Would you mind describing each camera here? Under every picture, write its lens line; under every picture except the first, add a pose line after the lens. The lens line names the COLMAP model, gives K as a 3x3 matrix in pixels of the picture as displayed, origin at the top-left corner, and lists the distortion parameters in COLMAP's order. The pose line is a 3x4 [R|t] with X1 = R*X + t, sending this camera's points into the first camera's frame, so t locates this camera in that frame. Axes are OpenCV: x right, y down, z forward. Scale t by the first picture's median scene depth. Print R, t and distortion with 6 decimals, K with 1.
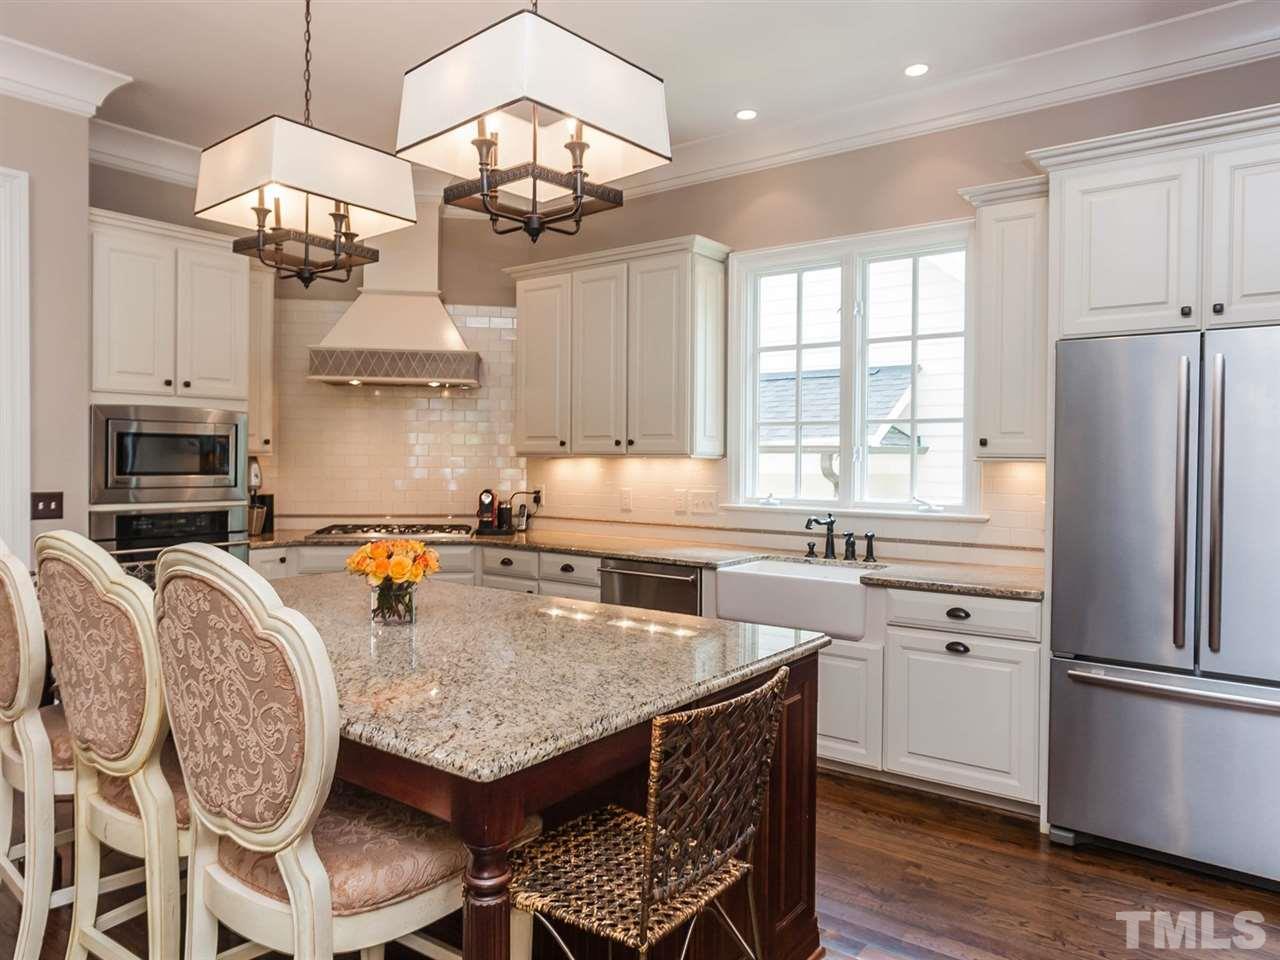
lens RADIAL K [[876.6, 0, 666.1], [0, 876.6, 471.4], [0, 0, 1]] dist [-0.002574, 0.003452]
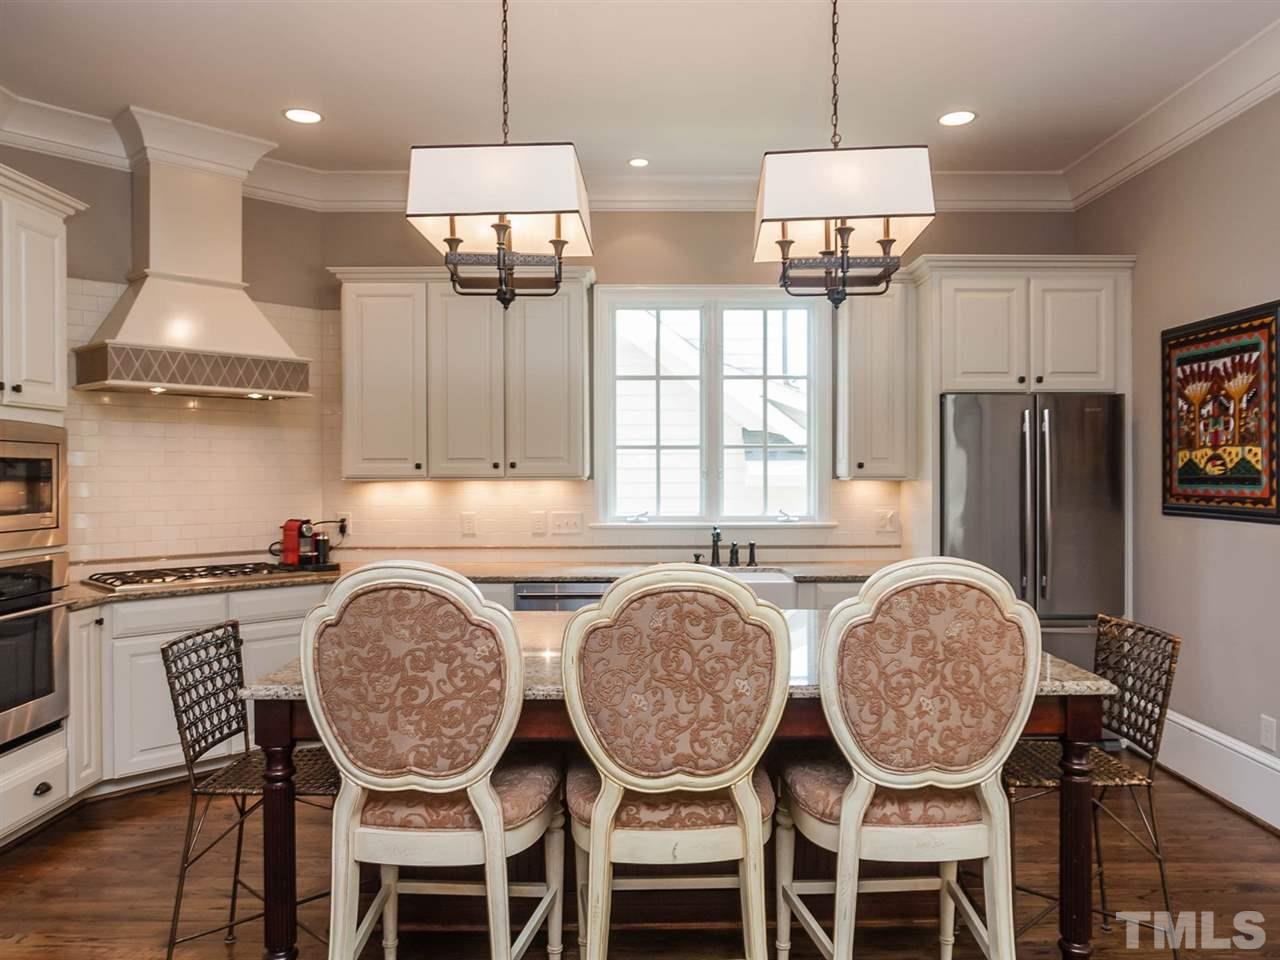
lens RADIAL K [[935.4, 0, 659.6], [0, 935.4, 479.3], [0, 0, 1]] dist [-0.029814, 0.003761]
pose [[0.793307, -0.013654, 0.608668, -0.589081], [0.018400, 0.999829, -0.001553, -0.013483], [-0.608543, 0.012432, 0.793423, 0.072634]]
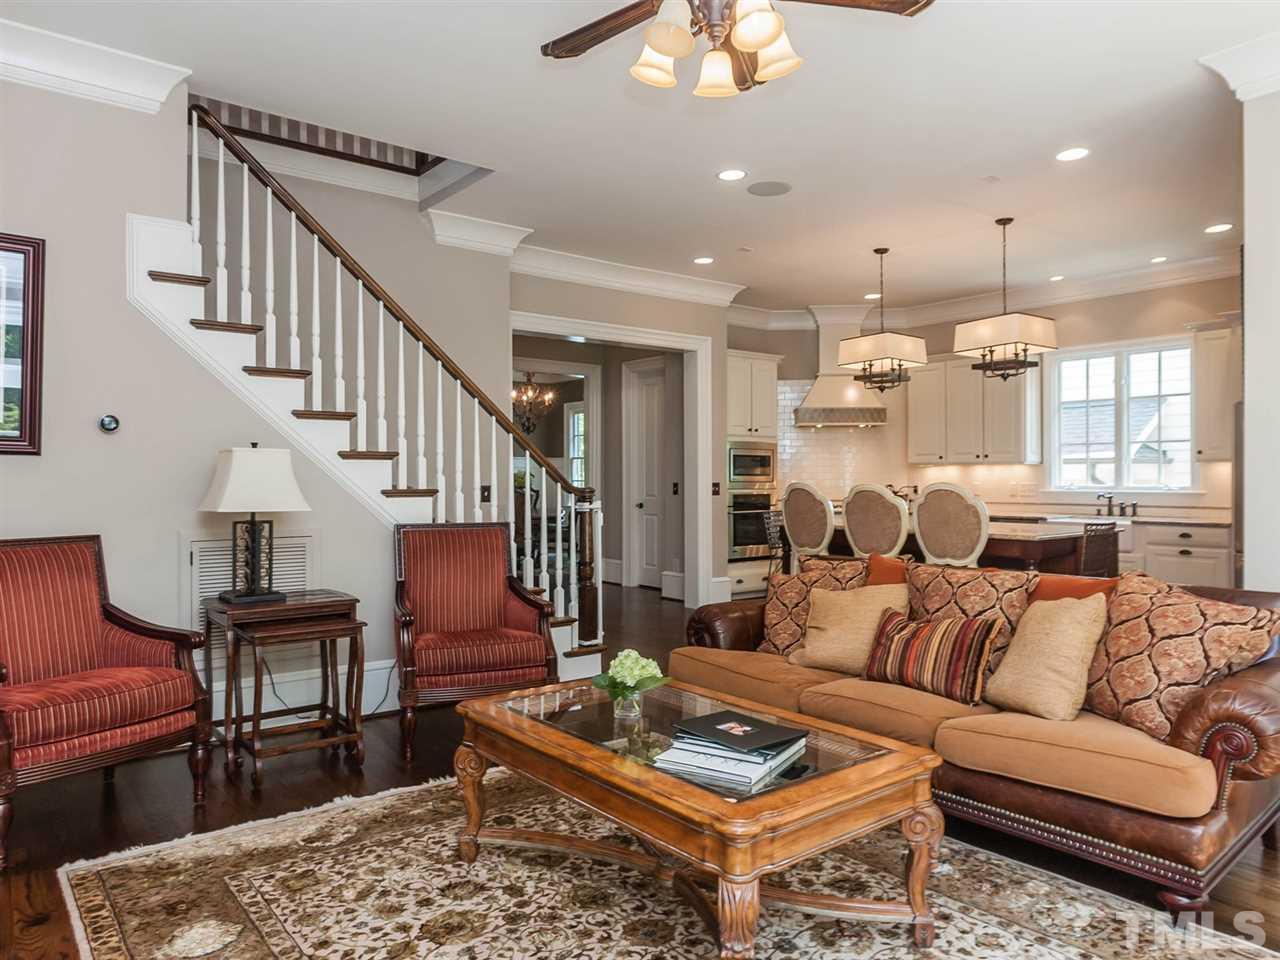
lens RADIAL K [[866.9, 0, 640.0], [0, 866.9, 480.0], [0, 0, 1]] dist [-0.011154, 0.002094]
pose [[0.963902, -0.008512, -0.266122, -0.272909], [0.004823, 0.999883, -0.014516, 0.041920], [0.266214, 0.012708, 0.963830, -0.983895]]
